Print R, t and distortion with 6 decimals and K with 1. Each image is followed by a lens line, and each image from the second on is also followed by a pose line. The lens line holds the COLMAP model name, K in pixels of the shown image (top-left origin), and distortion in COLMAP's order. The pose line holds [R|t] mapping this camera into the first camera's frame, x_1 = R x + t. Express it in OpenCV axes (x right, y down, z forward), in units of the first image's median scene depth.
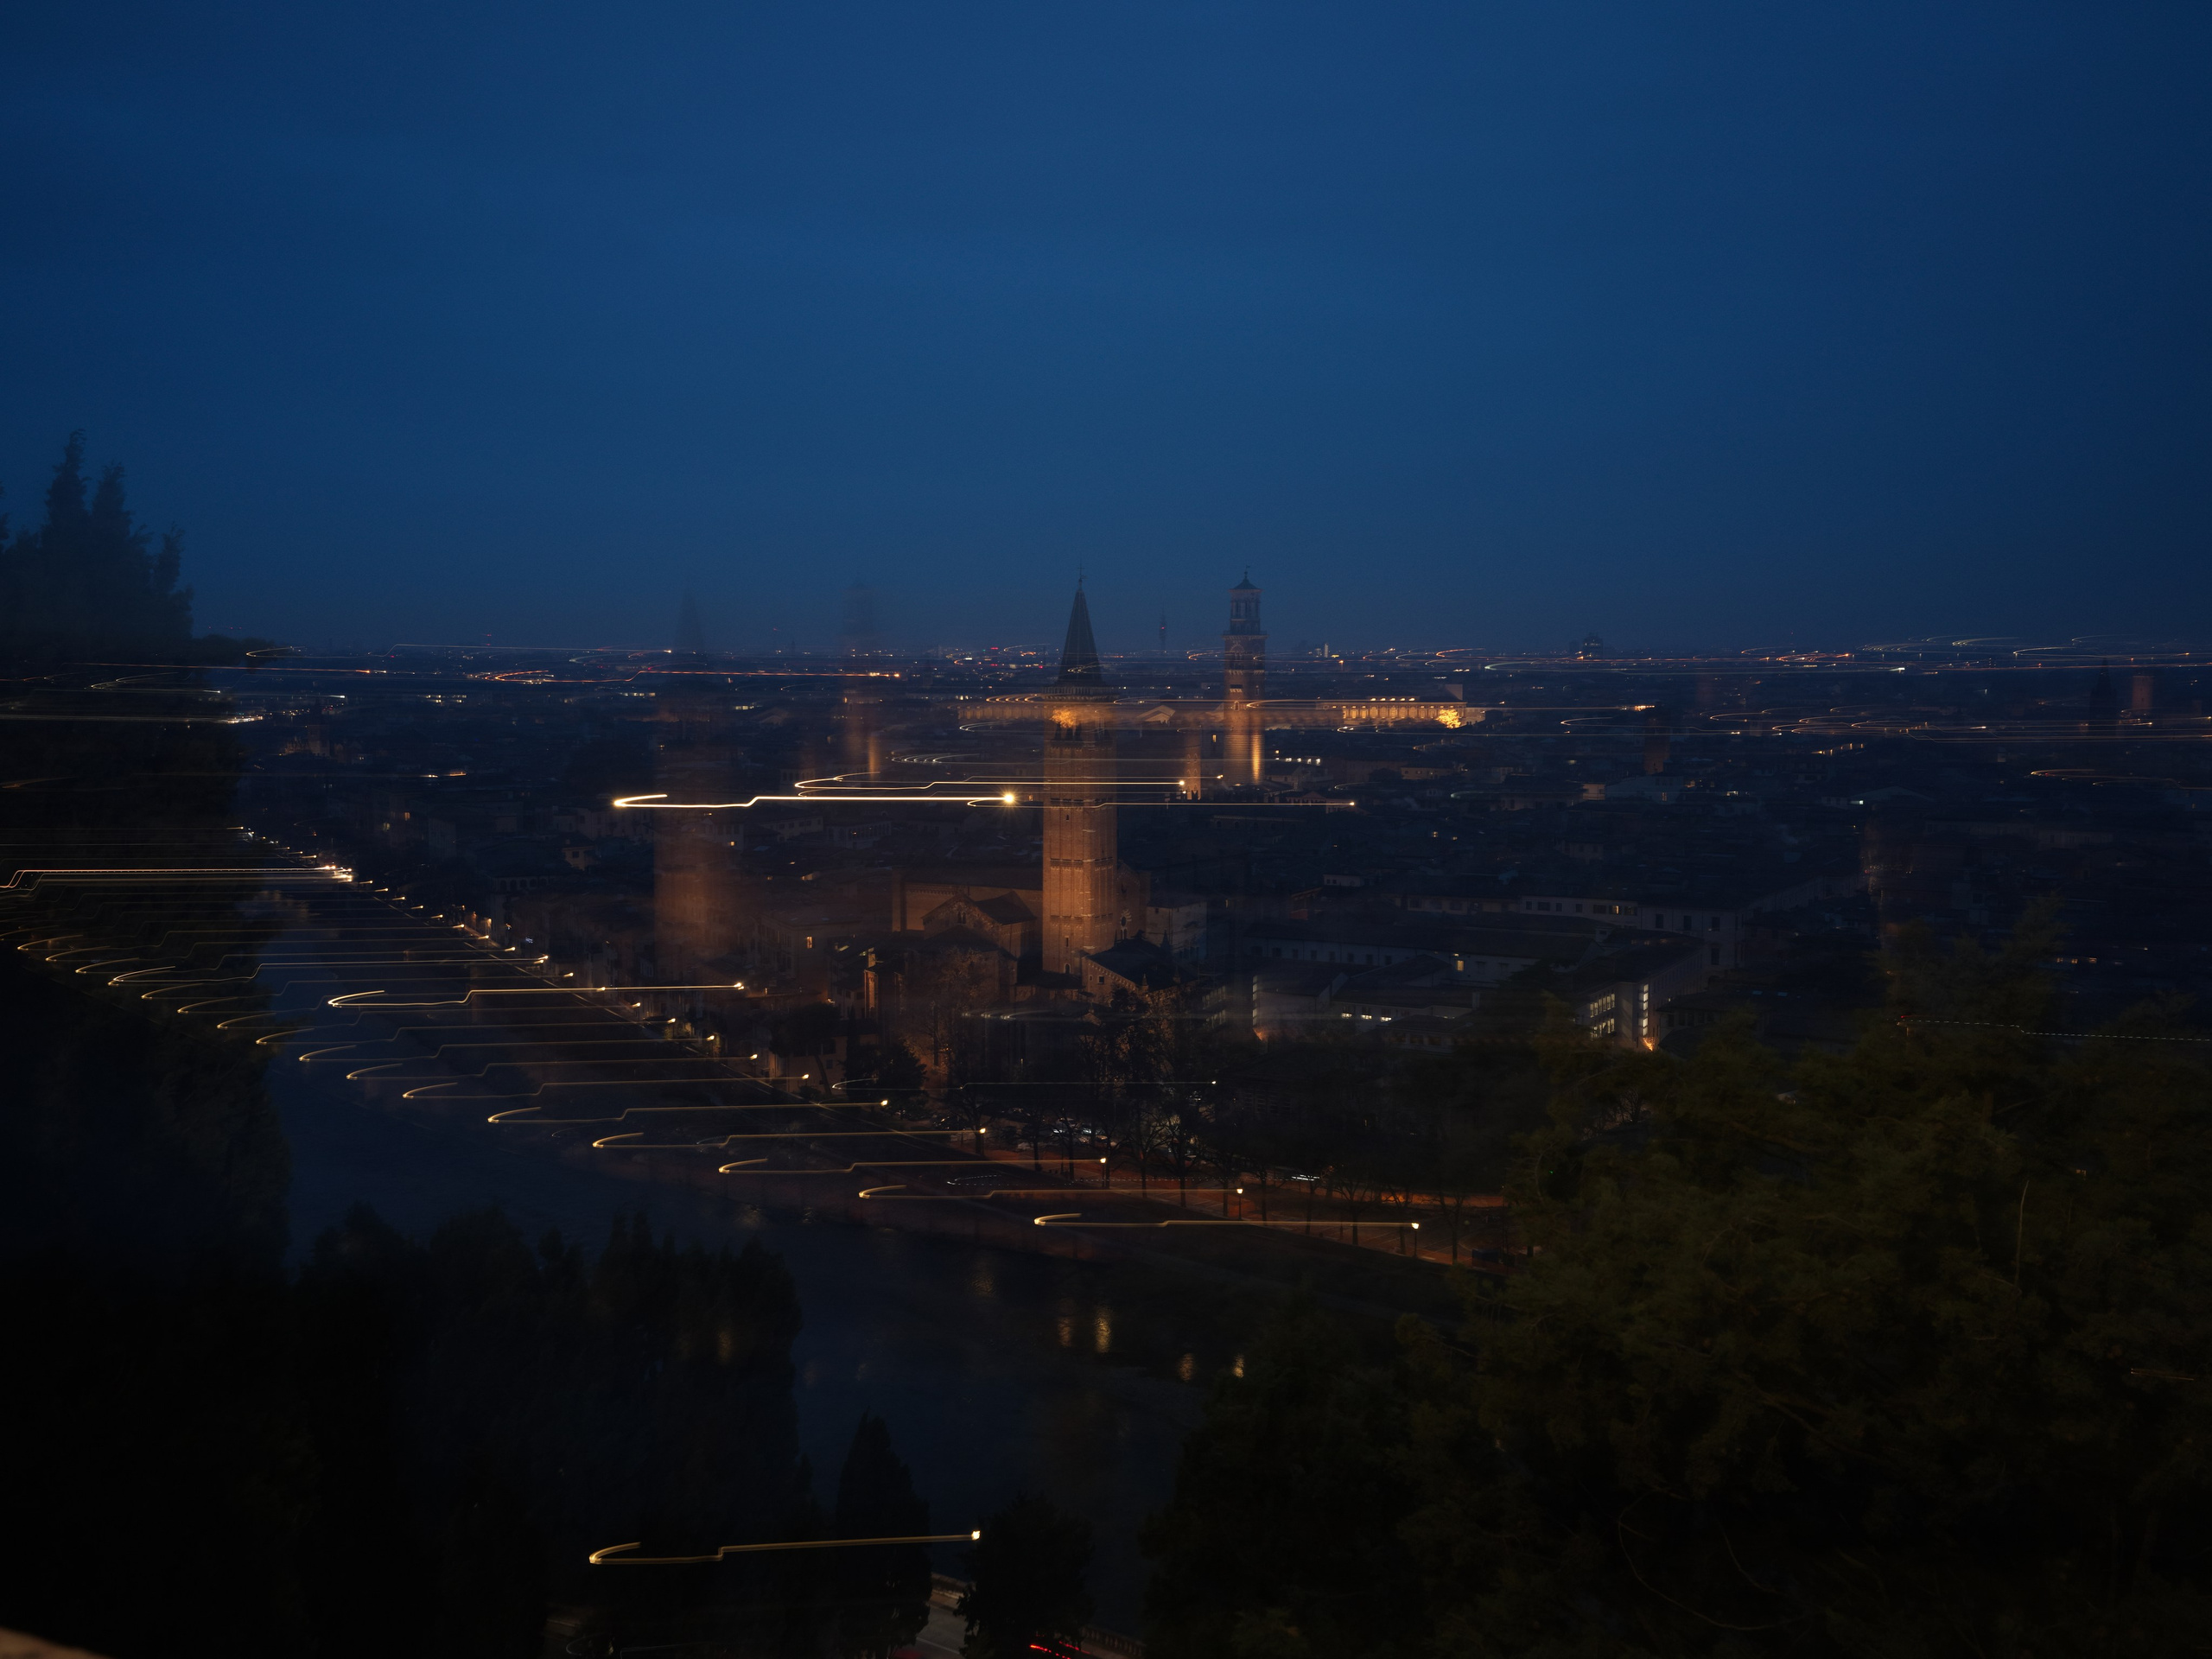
lens RADIAL K [[2330.6, 0, 1106.0], [0, 2330.6, 829.5], [0, 0, 1]] dist [0.103595, -0.000129]
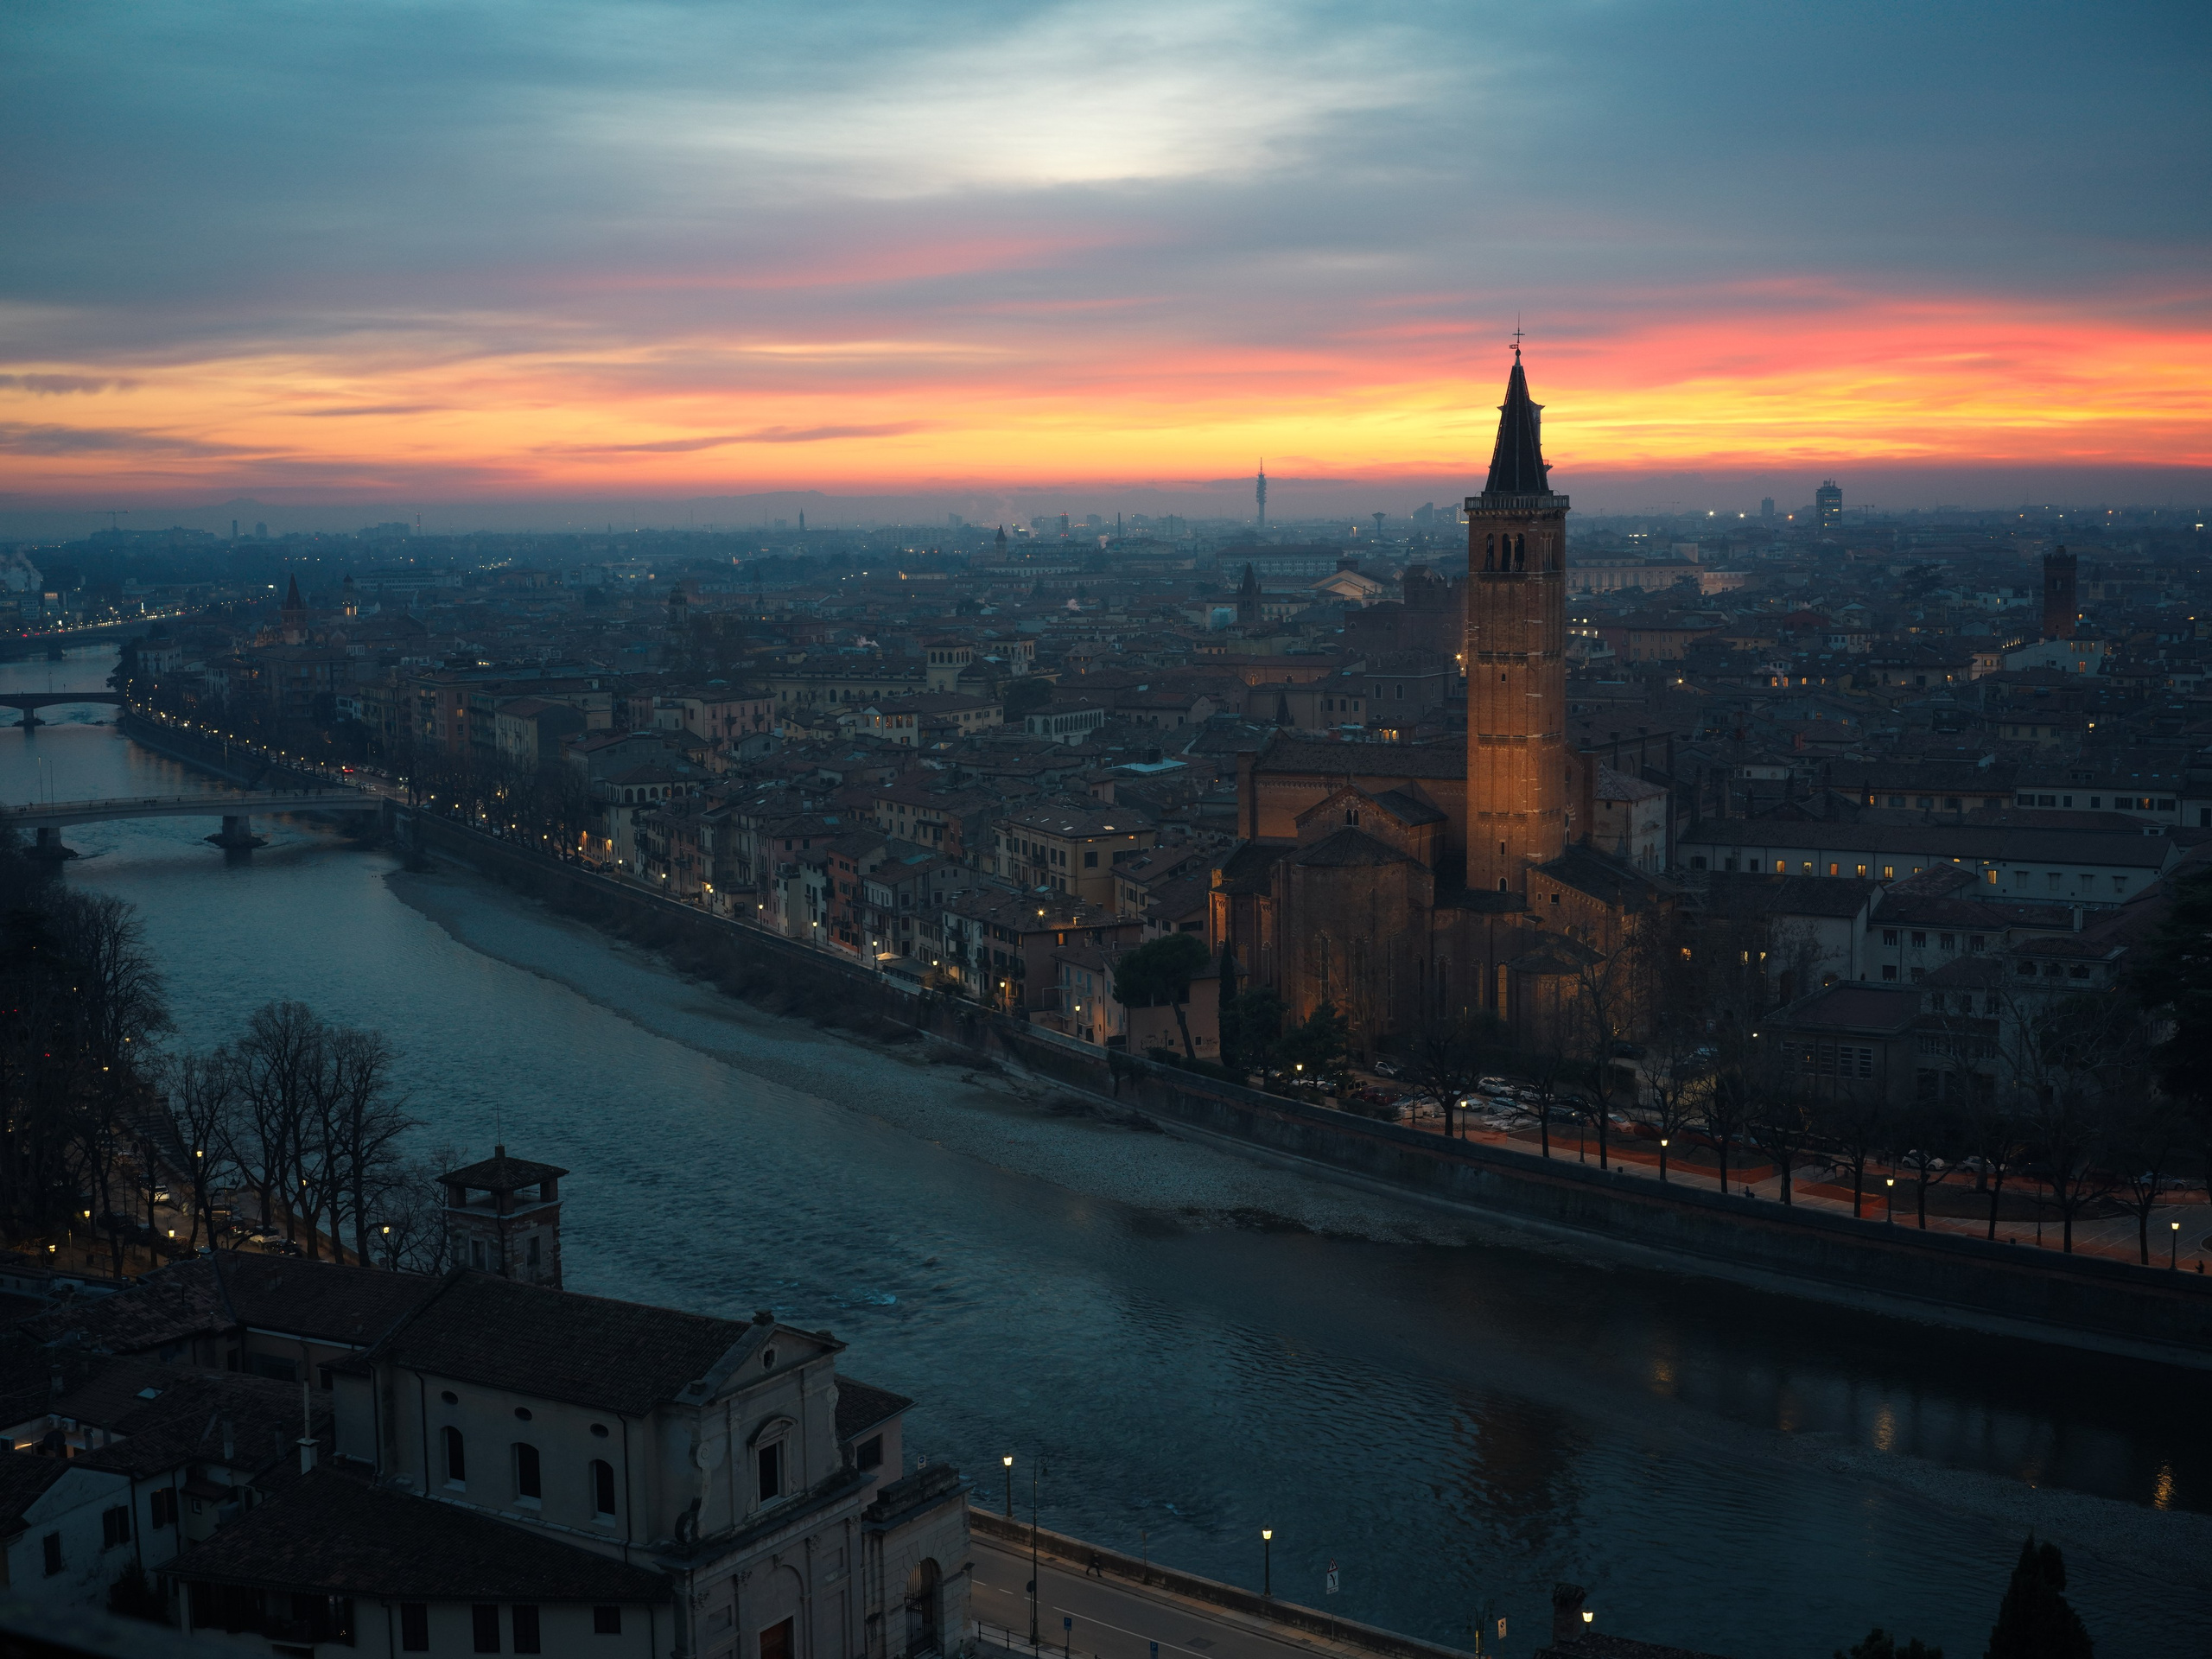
lens RADIAL K [[2852.6, 0, 1106.0], [0, 2852.6, 829.5], [0, 0, 1]] dist [0.031511, -0.507828]
pose [[0.999785, -0.012563, -0.016508, -0.124528], [0.013041, 0.999489, 0.029190, 0.014322], [0.016132, -0.029399, 0.999438, 0.100765]]
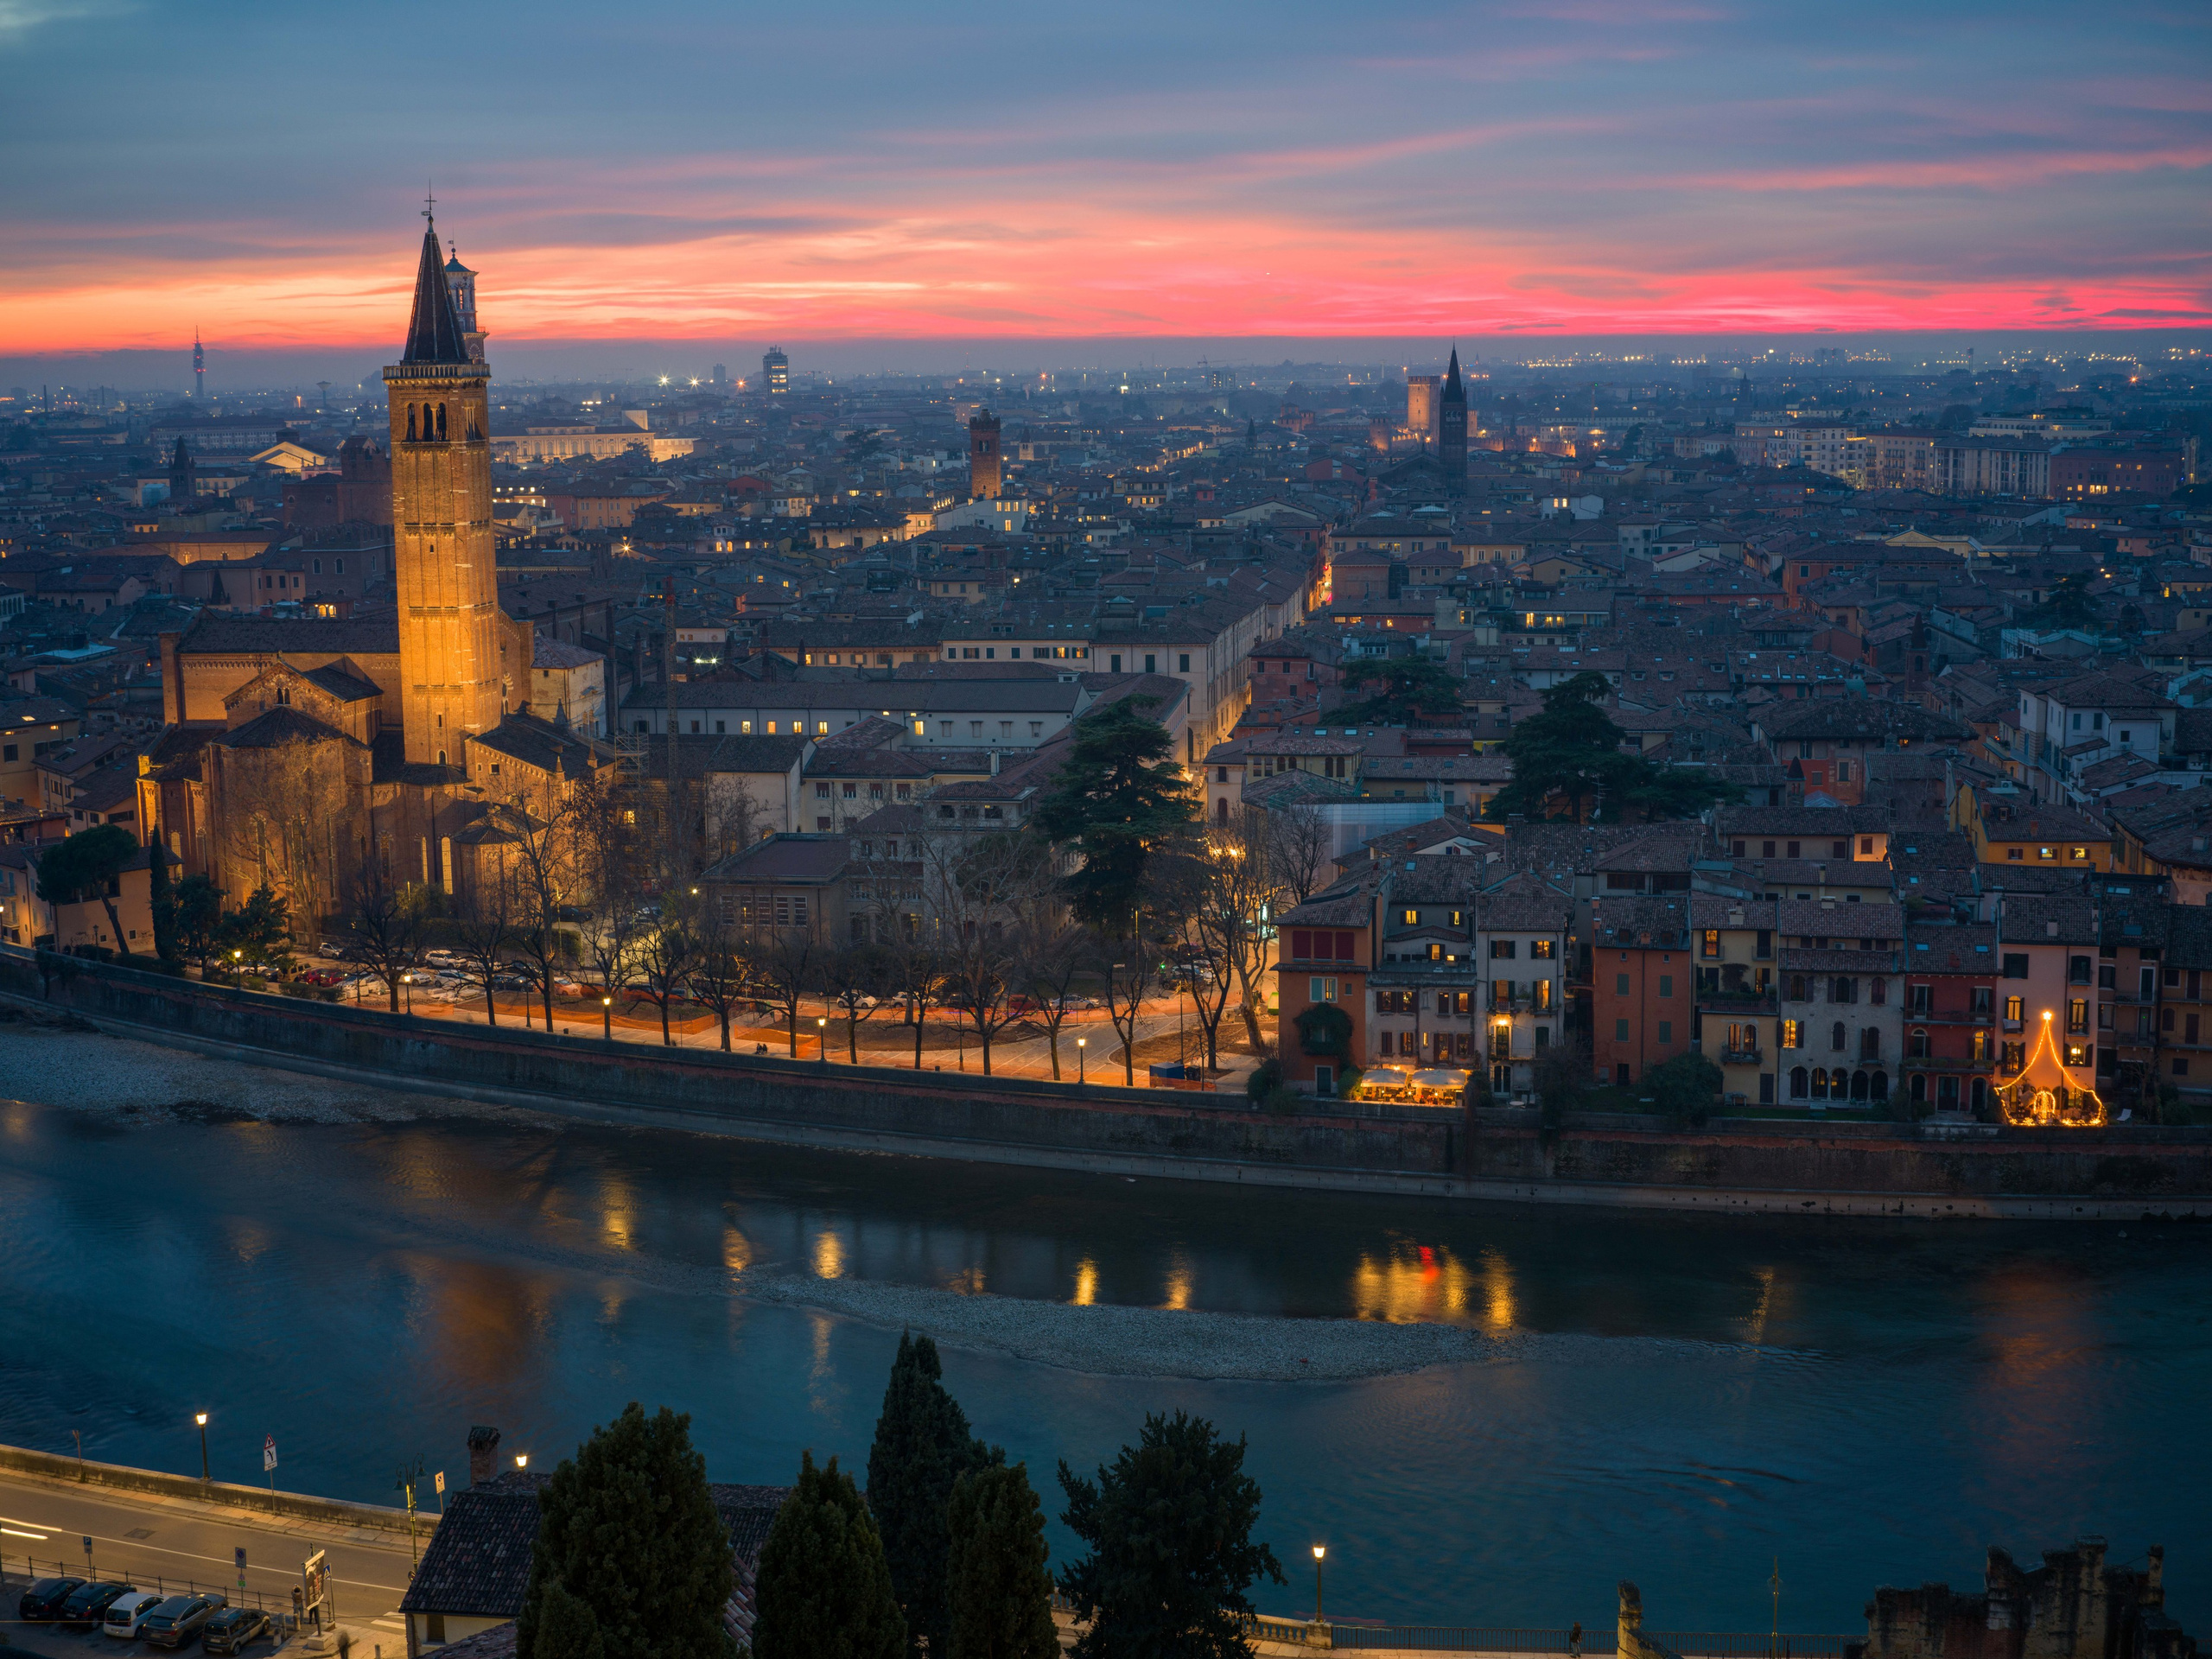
lens RADIAL K [[2852.6, 0, 1106.0], [0, 2852.6, 829.5], [0, 0, 1]] dist [0.031511, -0.507828]
pose [[0.941627, -0.069257, 0.329456, -0.115048], [0.043467, 0.995431, 0.085021, 0.015121], [-0.333839, -0.065738, 0.940335, 0.088825]]
